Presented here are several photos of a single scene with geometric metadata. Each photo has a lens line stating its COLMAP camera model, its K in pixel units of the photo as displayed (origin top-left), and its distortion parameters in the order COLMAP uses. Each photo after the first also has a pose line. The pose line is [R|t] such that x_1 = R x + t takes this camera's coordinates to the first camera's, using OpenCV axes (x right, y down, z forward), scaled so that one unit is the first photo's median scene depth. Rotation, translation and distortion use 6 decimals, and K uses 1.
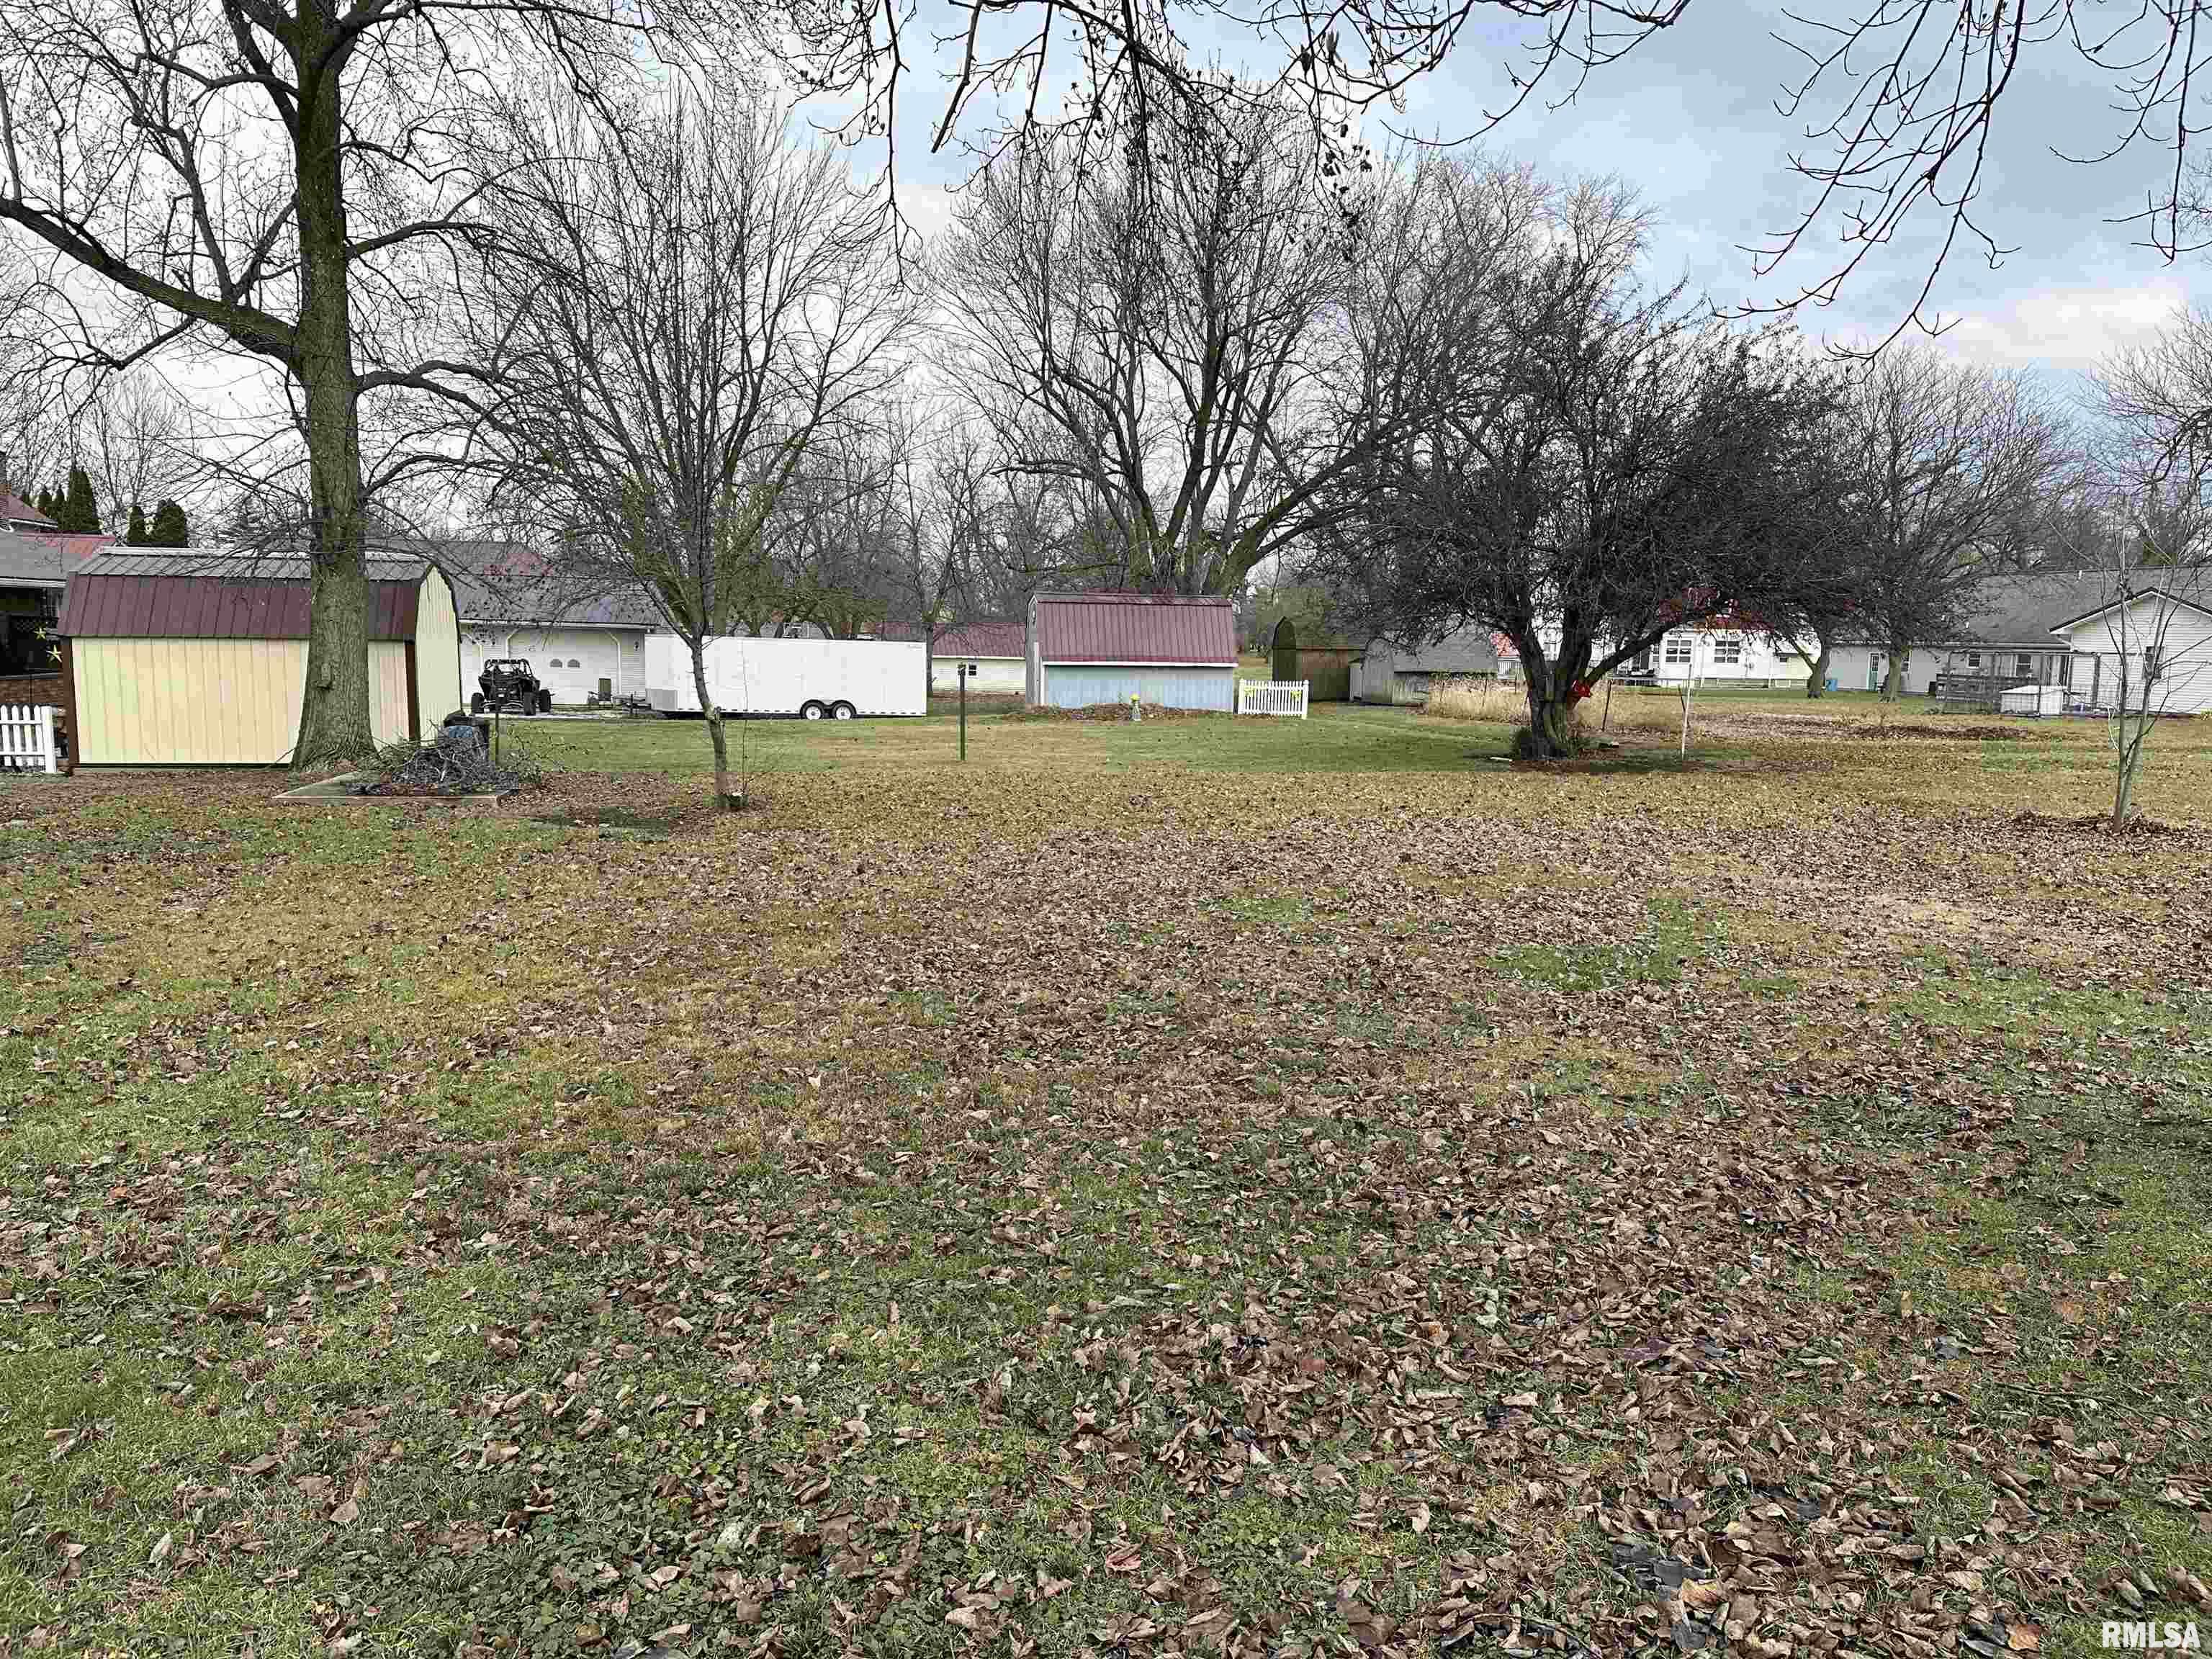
lens RADIAL K [[1550.4, 0, 1099.0], [0, 1550.4, 843.0], [0, 0, 1]] dist [0.032450, -0.002953]
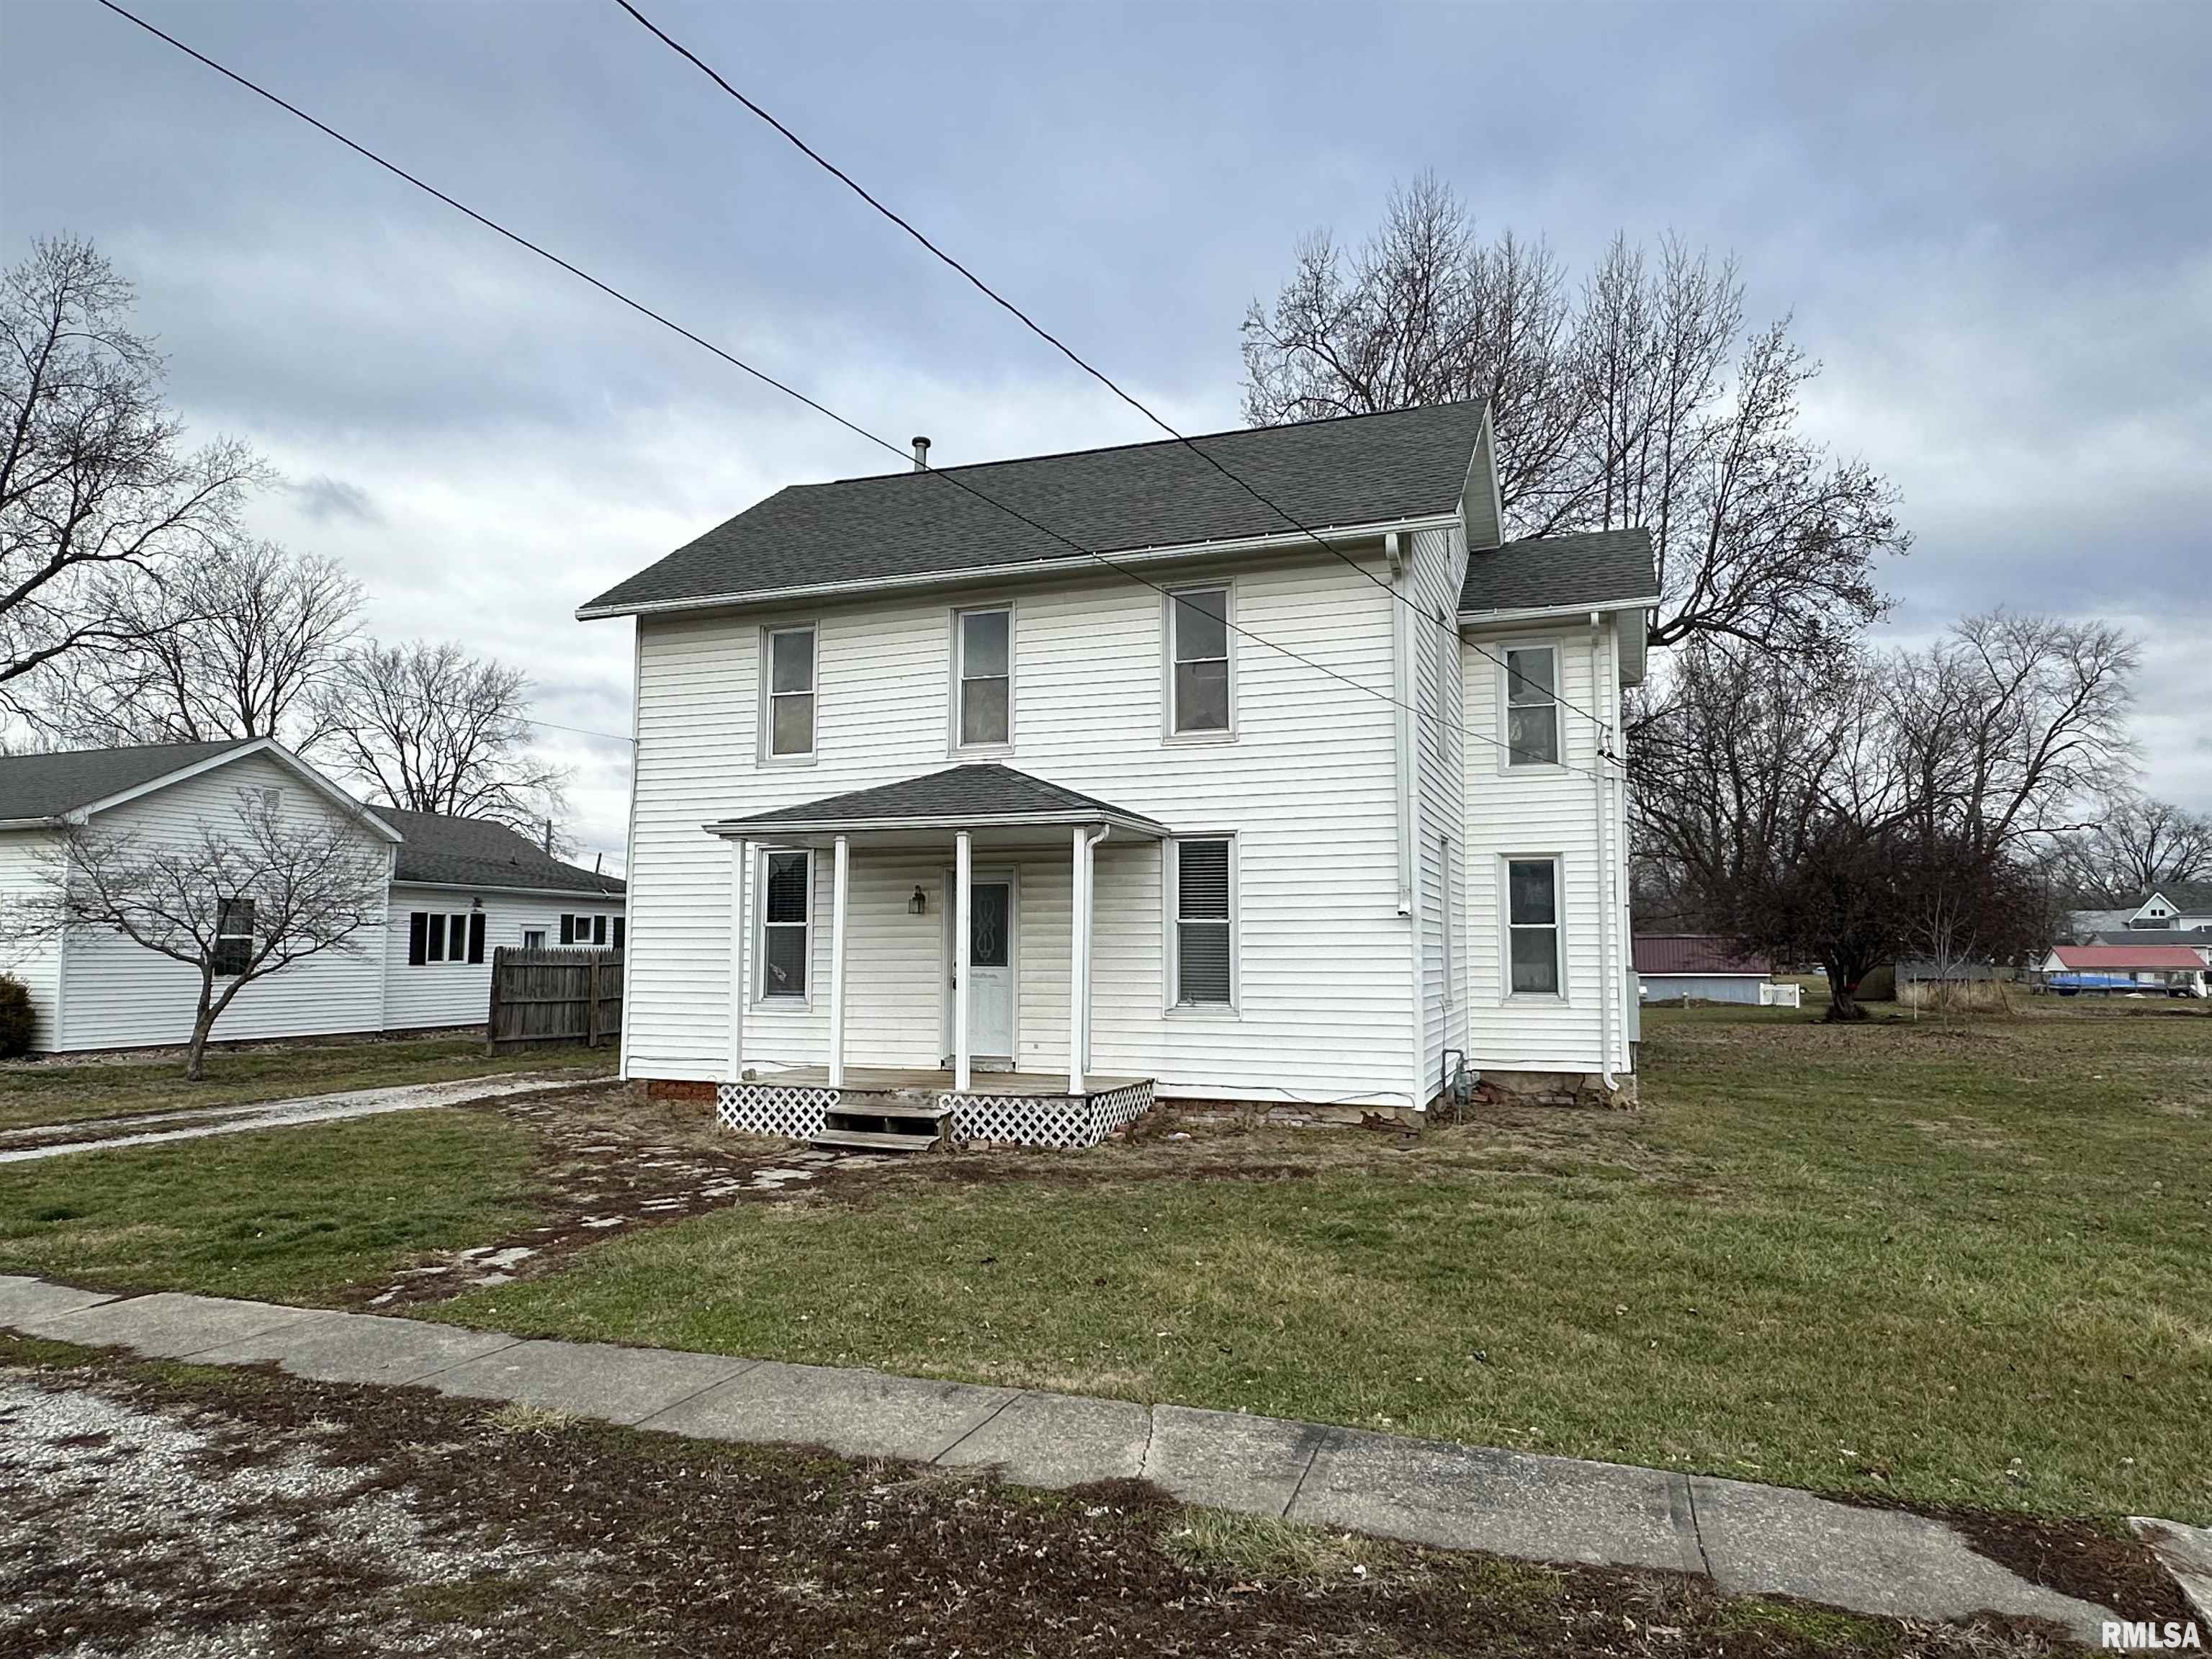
lens RADIAL K [[1382.8, 0, 1094.9], [0, 1382.8, 821.7], [0, 0, 1]] dist [0.001196, -0.003672]
pose [[0.863914, -0.065087, -0.499416, 0.369878], [-0.050894, 0.975256, -0.215141, 0.126711], [0.501061, 0.211281, 0.839225, -1.011168]]
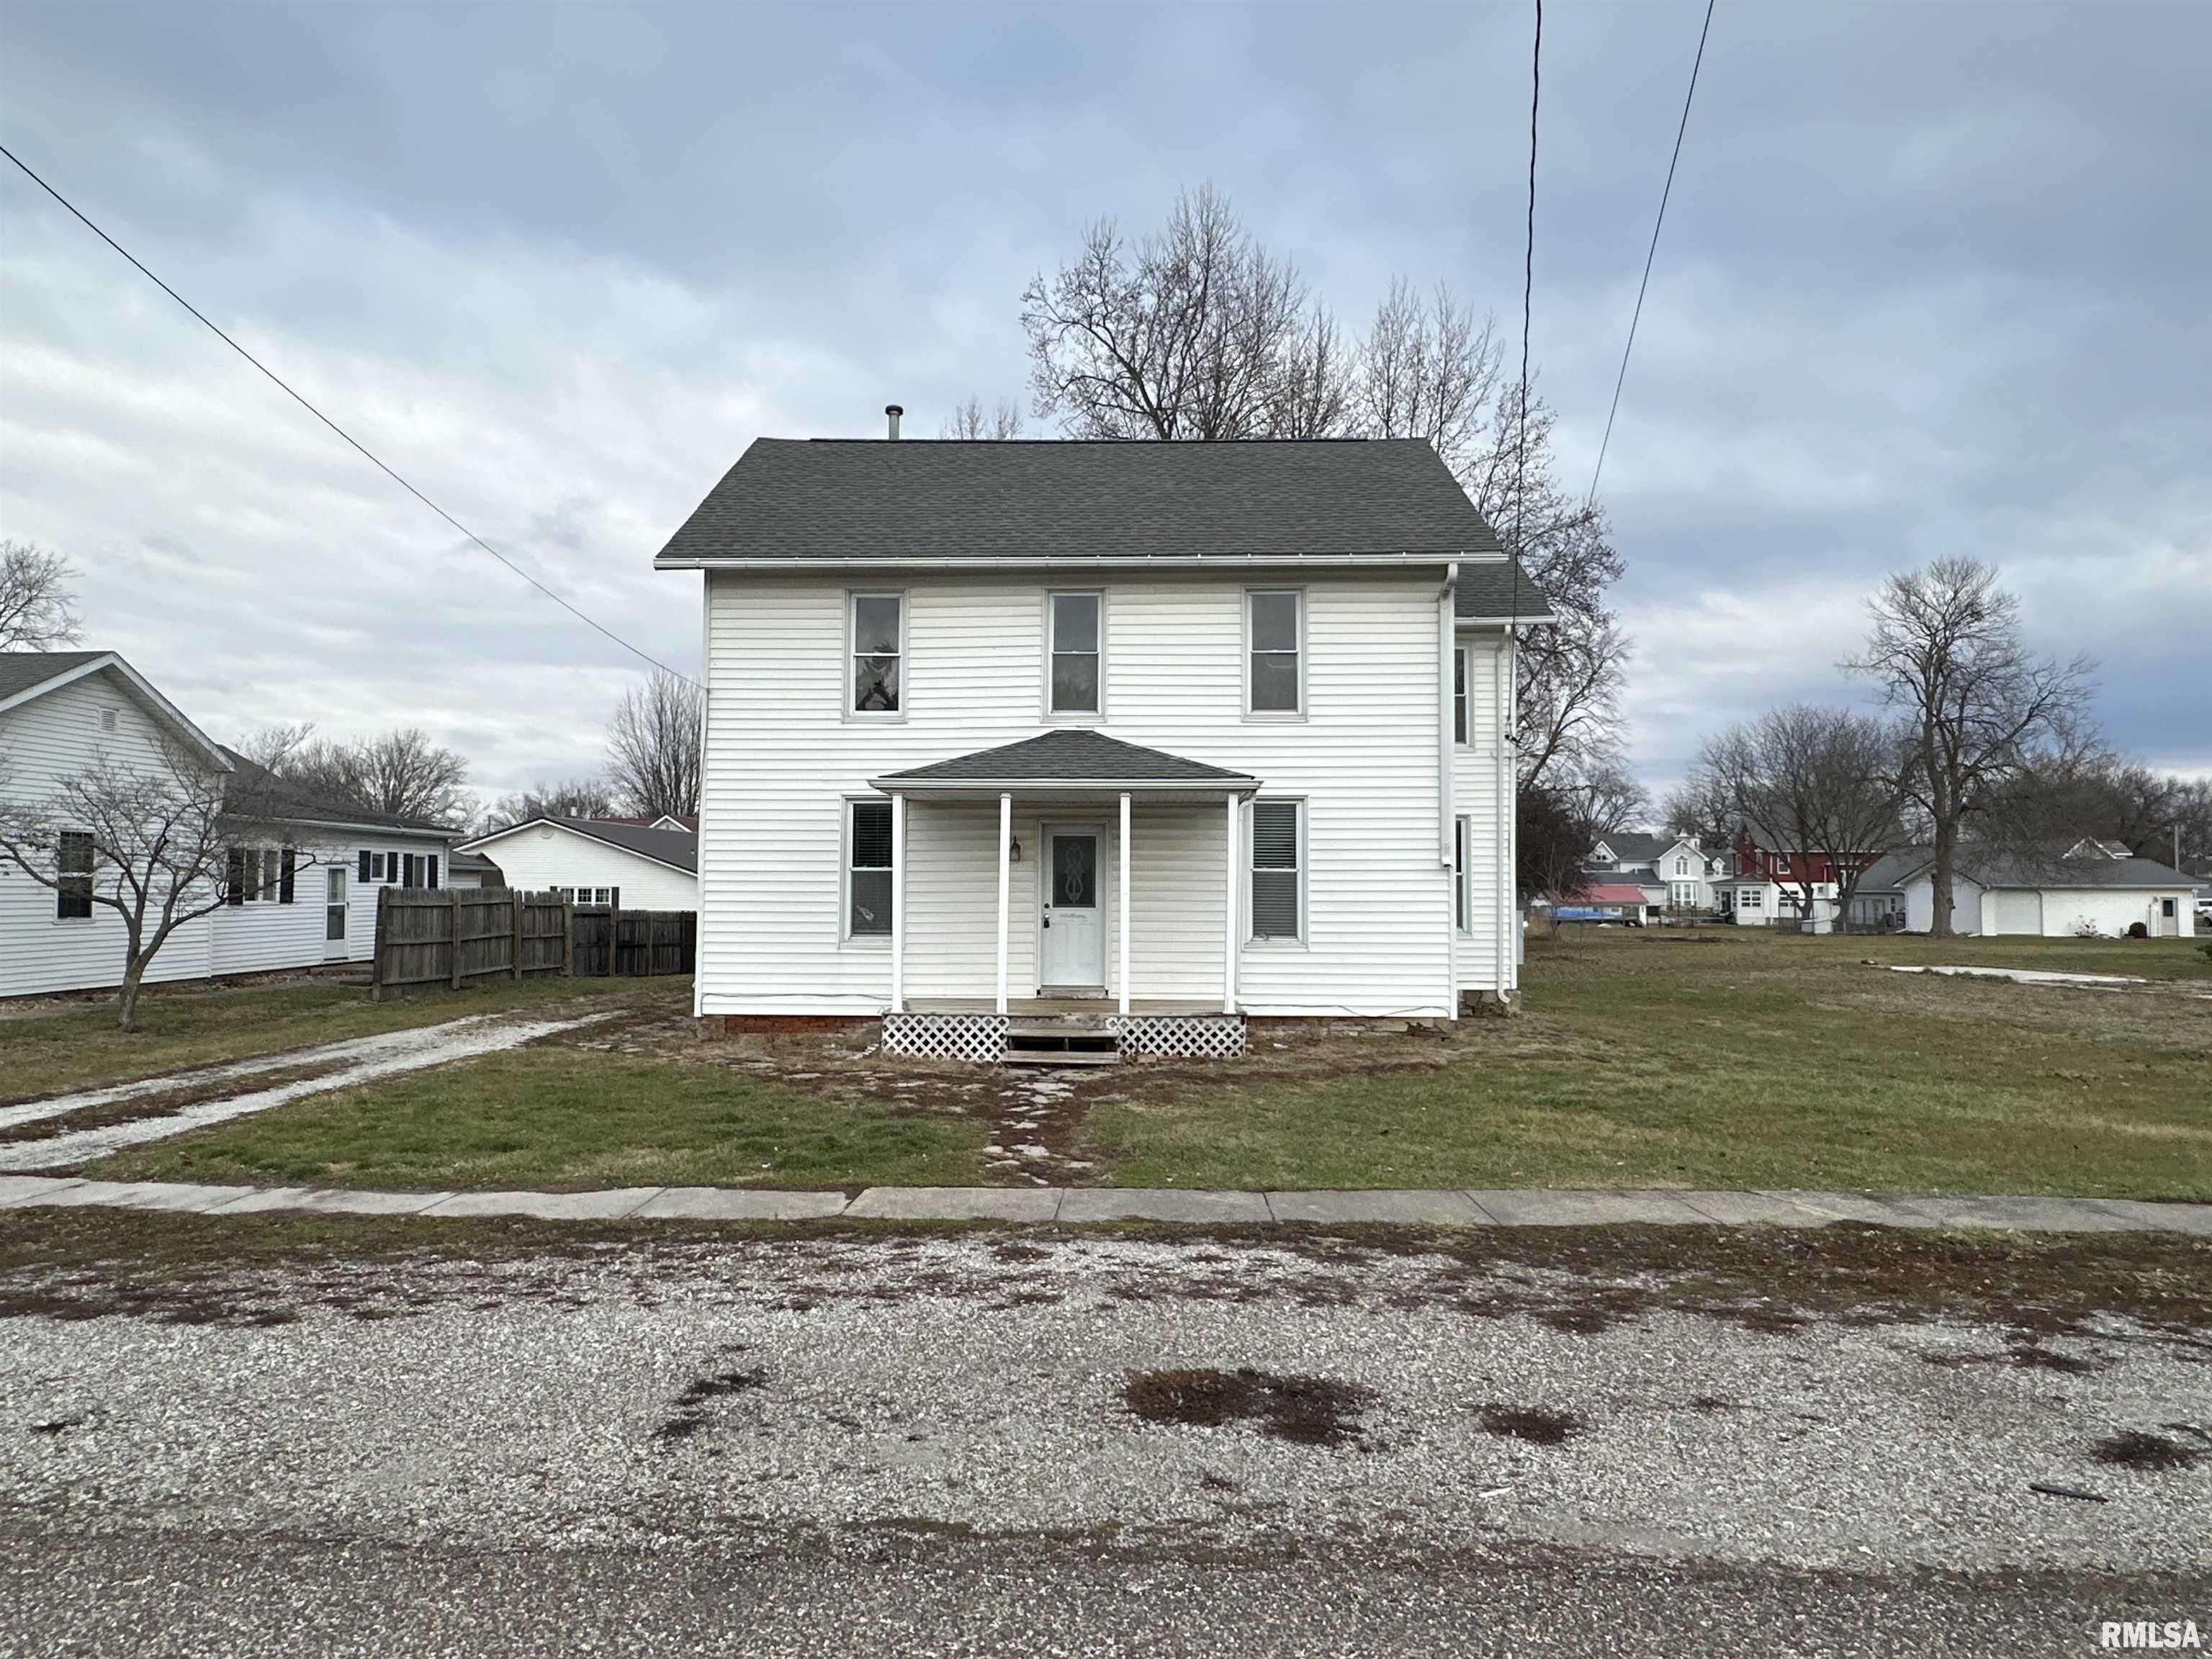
lens RADIAL K [[1382.8, 0, 1095.0], [0, 1382.8, 825.1], [0, 0, 1]] dist [0.001196, -0.003672]
pose [[0.979622, -0.024664, -0.199332, 0.190314], [-0.011319, 0.984076, -0.177388, 0.141084], [0.200533, 0.176029, 0.963743, -1.168559]]
